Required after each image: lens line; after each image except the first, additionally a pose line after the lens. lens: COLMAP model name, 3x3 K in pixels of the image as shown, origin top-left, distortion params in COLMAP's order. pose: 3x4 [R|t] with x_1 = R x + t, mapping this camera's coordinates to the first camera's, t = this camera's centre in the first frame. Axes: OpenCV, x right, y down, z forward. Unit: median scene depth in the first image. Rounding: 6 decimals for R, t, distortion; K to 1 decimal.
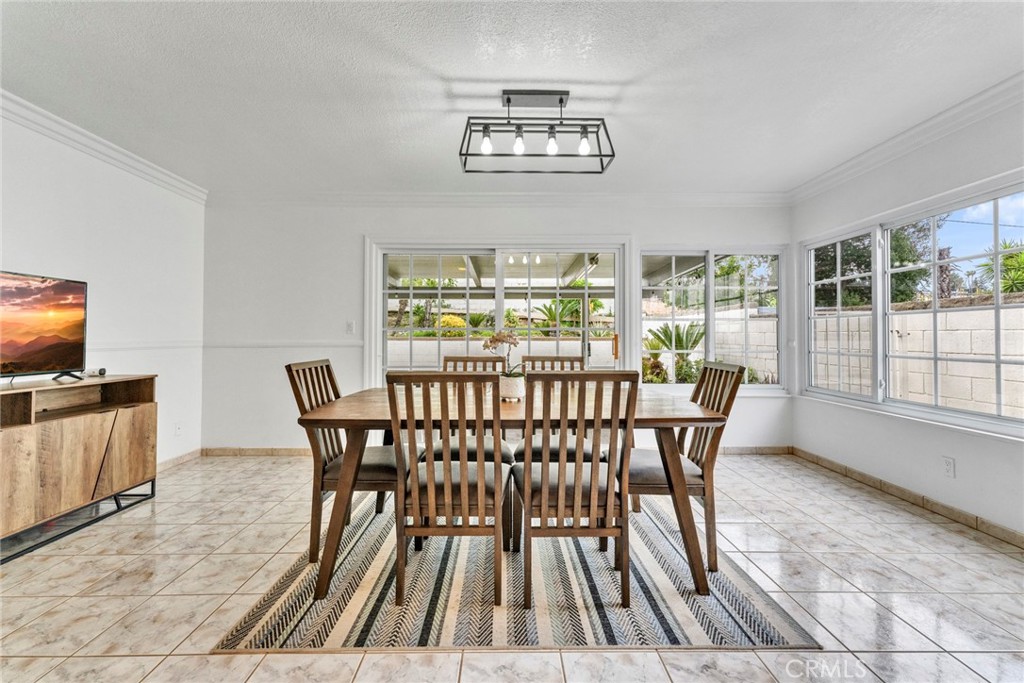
lens RADIAL K [[415.3, 0, 508.8], [0, 415.3, 336.6], [0, 0, 1]] dist [0.000902, 0.000284]
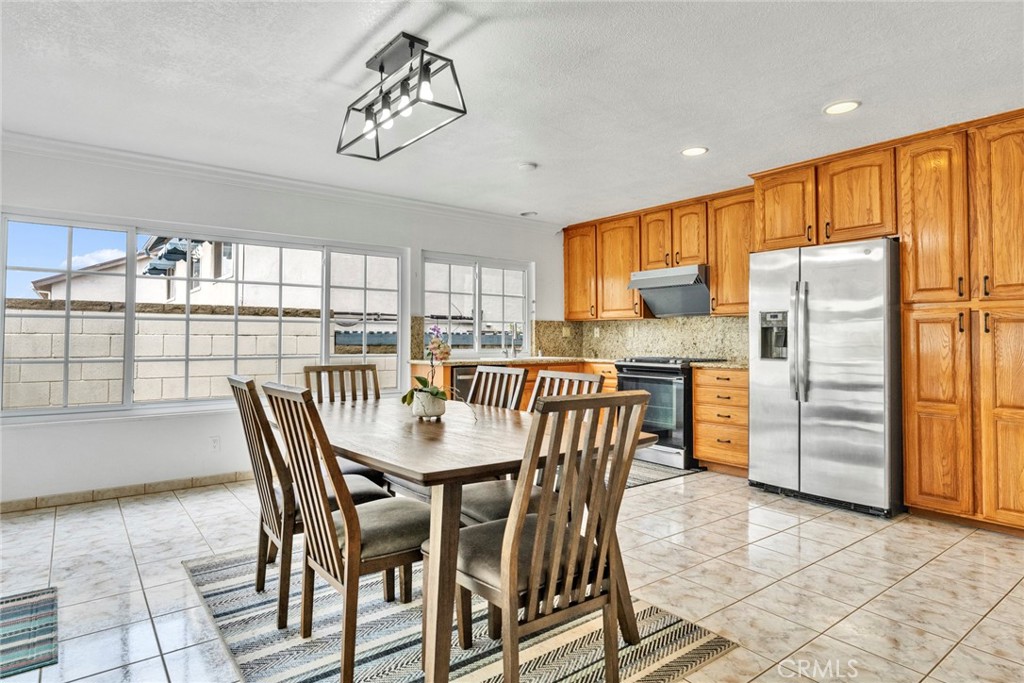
lens RADIAL K [[569.1, 0, 510.3], [0, 569.1, 323.6], [0, 0, 1]] dist [-0.004769, -0.000854]
pose [[-0.604600, 0.019169, 0.796299, -0.976392], [-0.004799, 0.999605, -0.027707, -0.008669], [-0.796515, -0.020573, -0.604269, 1.499017]]
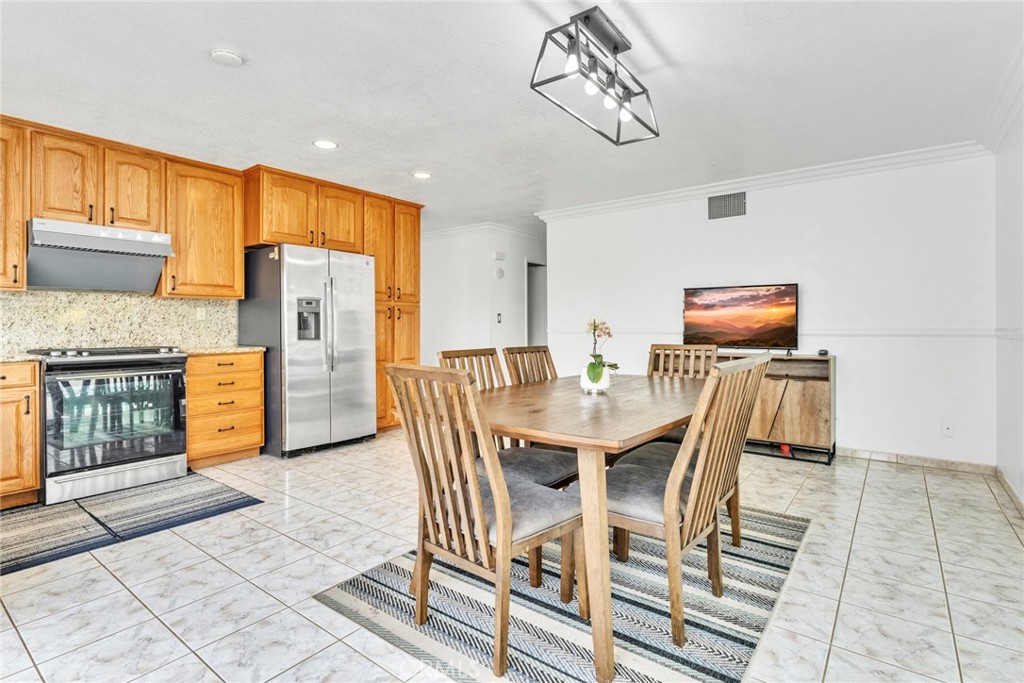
lens RADIAL K [[501.6, 0, 508.1], [0, 501.6, 325.5], [0, 0, 1]] dist [-0.001144, -0.000173]
pose [[-0.617073, -0.000259, -0.786906, 0.973202], [0.004100, 0.999985, -0.003544, 0.006640], [0.786896, -0.005413, -0.617063, 1.473080]]
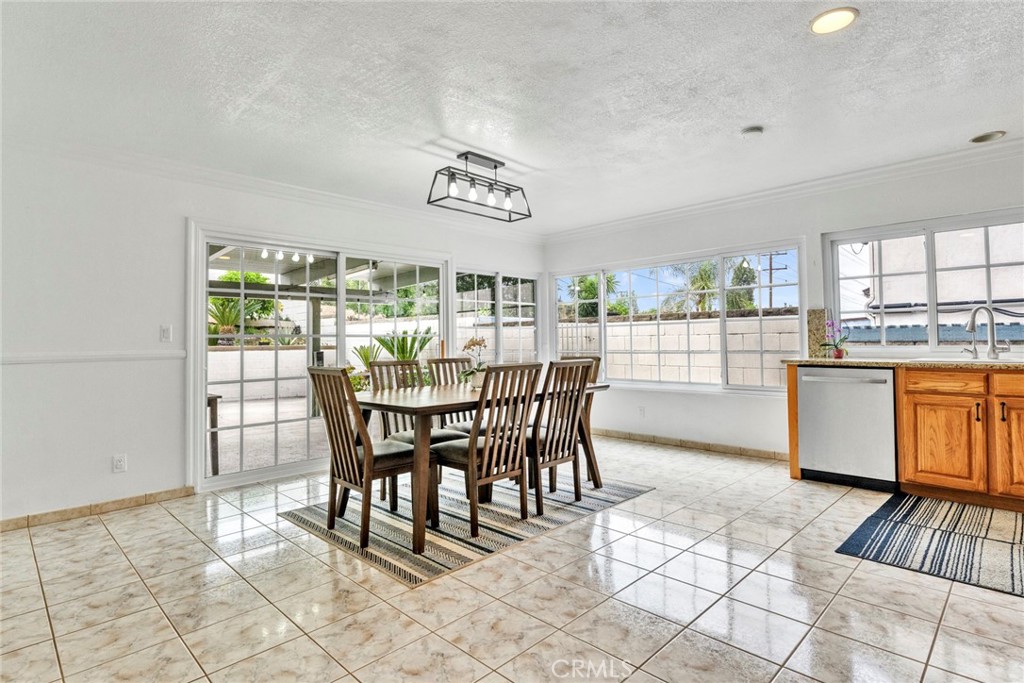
lens RADIAL K [[519.2, 0, 512.0], [0, 519.2, 341.5], [0, 0, 1]] dist [0.000654, 0.000039]
pose [[0.711086, -0.008813, 0.703049, -1.029854], [0.014243, 0.999897, -0.001871, 0.004595], [-0.702960, 0.011344, 0.711138, -0.231346]]
